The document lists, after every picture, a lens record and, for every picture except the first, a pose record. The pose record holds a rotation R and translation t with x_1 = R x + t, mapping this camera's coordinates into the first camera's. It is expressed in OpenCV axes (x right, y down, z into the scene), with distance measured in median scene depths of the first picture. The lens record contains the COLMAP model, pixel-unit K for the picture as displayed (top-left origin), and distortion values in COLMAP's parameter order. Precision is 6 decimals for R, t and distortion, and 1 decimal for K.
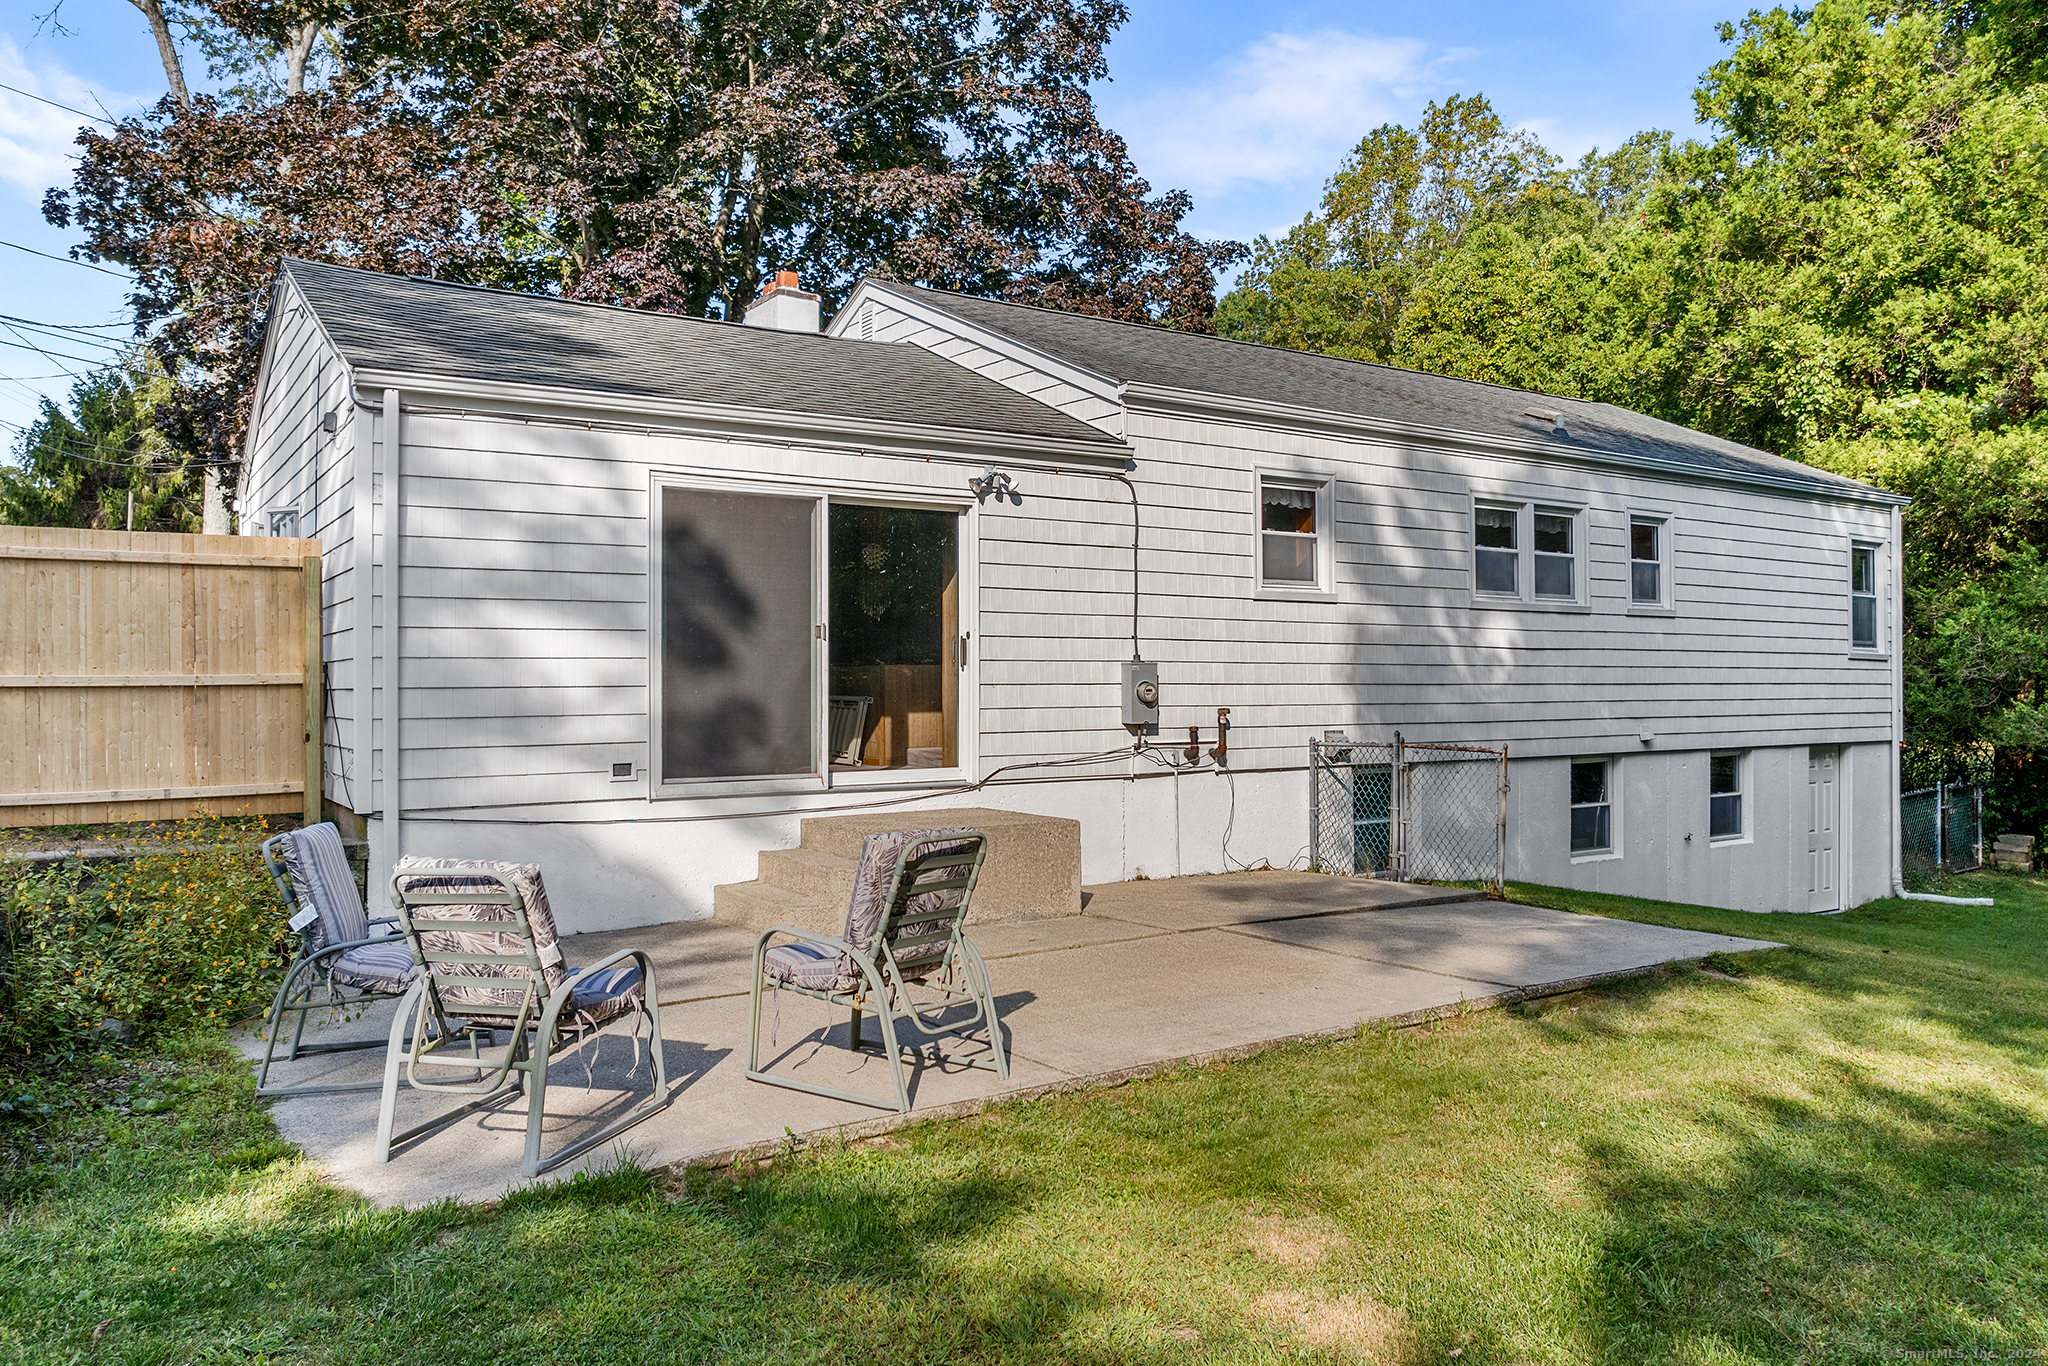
lens RADIAL K [[1440.1, 0, 1021.3], [0, 1440.1, 684.9], [0, 0, 1]] dist [-0.040565, 0.010681]
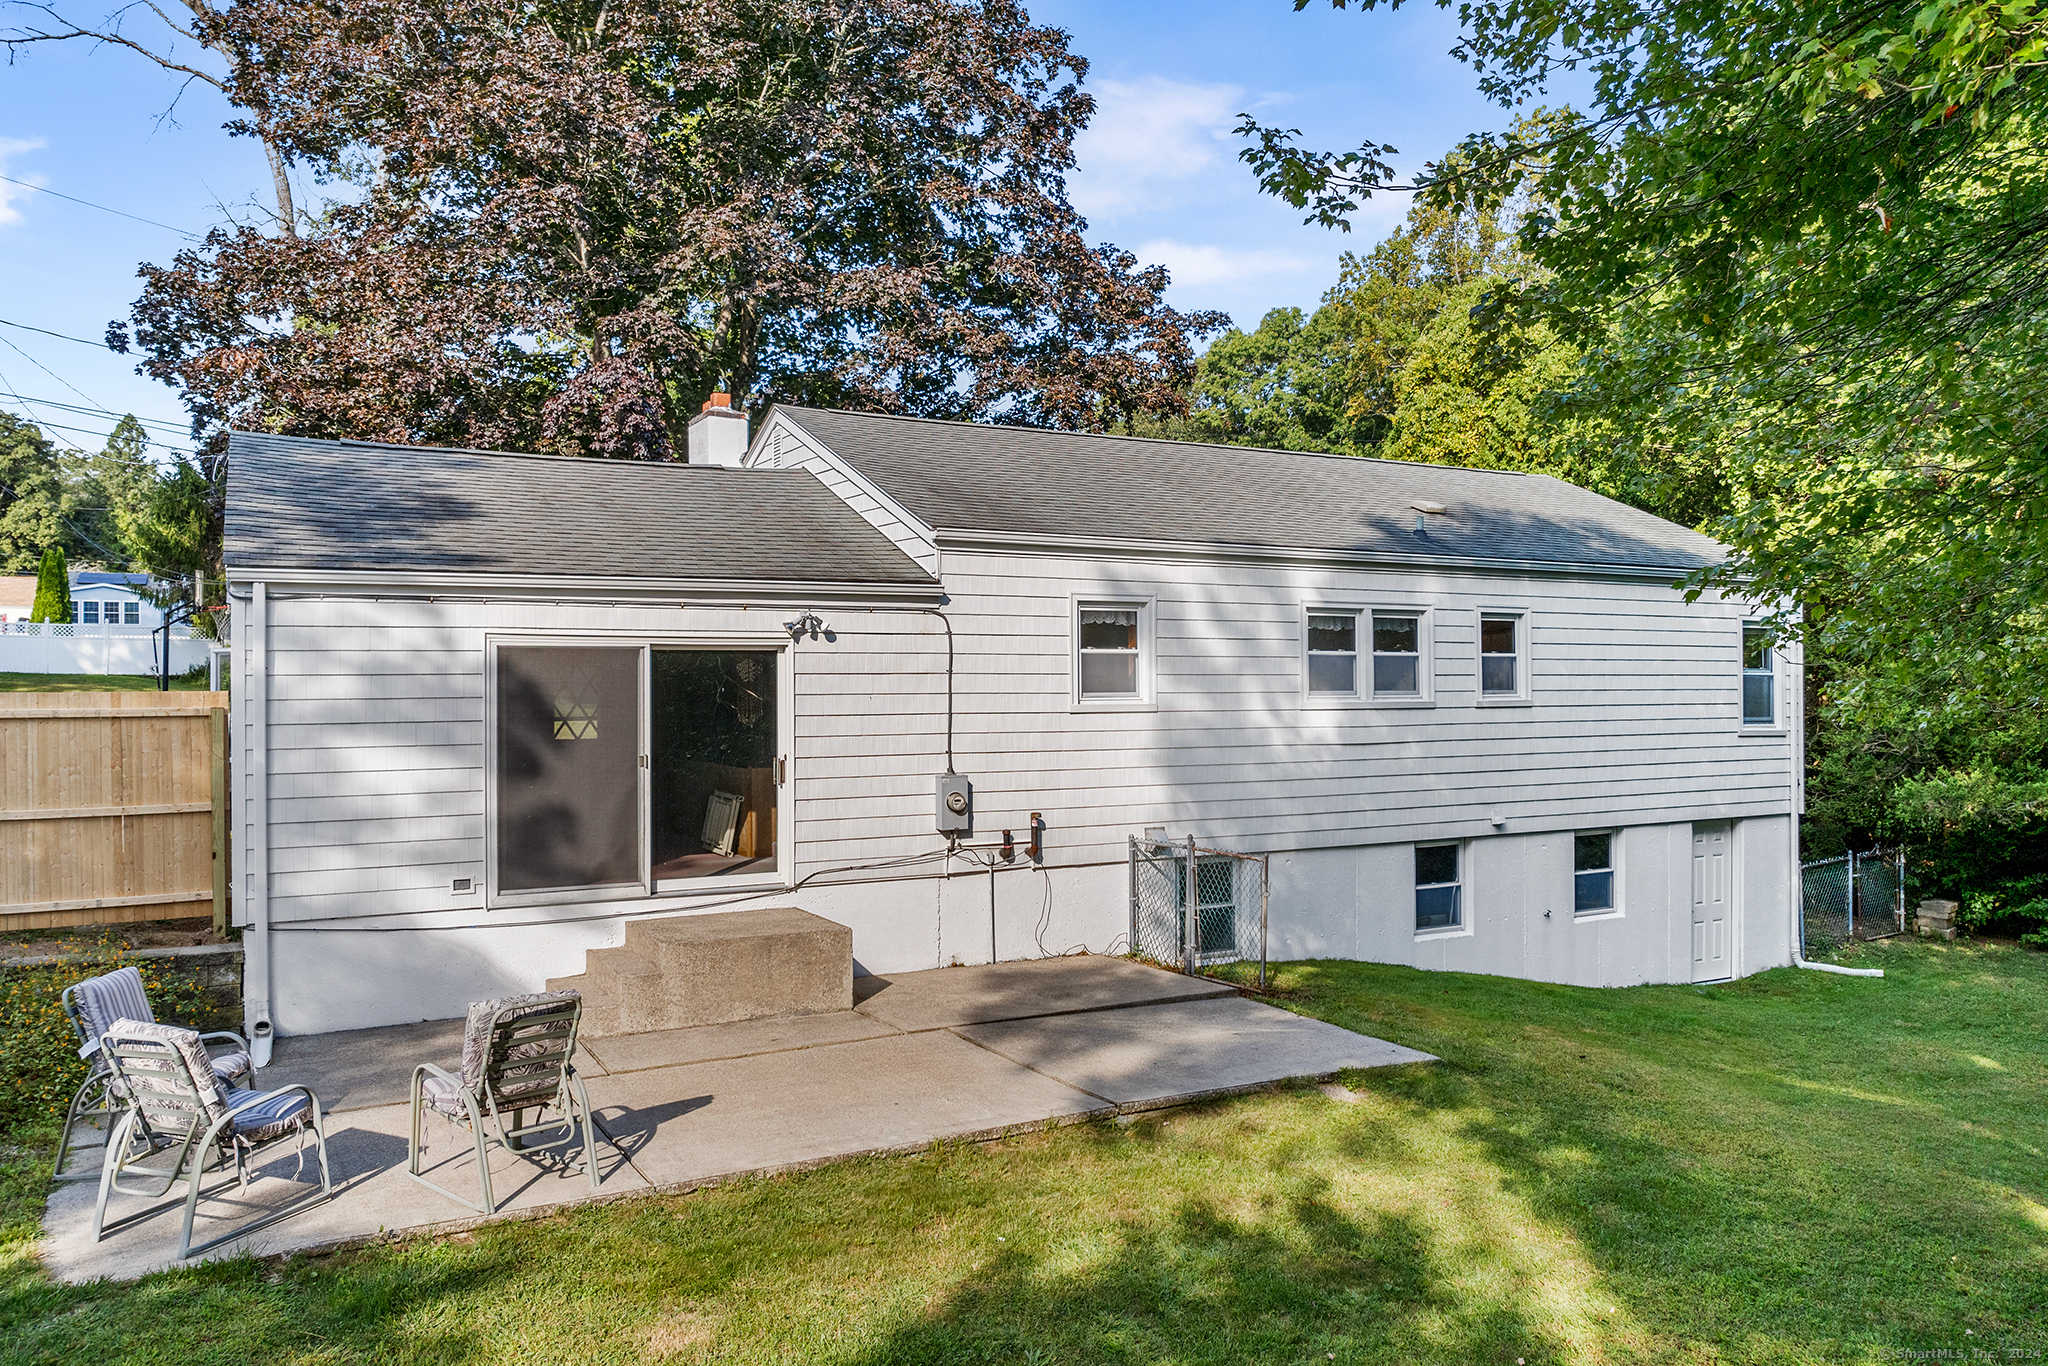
lens RADIAL K [[1440.1, 0, 1026.4], [0, 1440.1, 682.4], [0, 0, 1]] dist [-0.040565, 0.010681]
pose [[0.996021, -0.001949, -0.089093, 0.220838], [0.001826, 0.999997, -0.001459, -0.079135], [0.089096, 0.001291, 0.996022, -0.111300]]
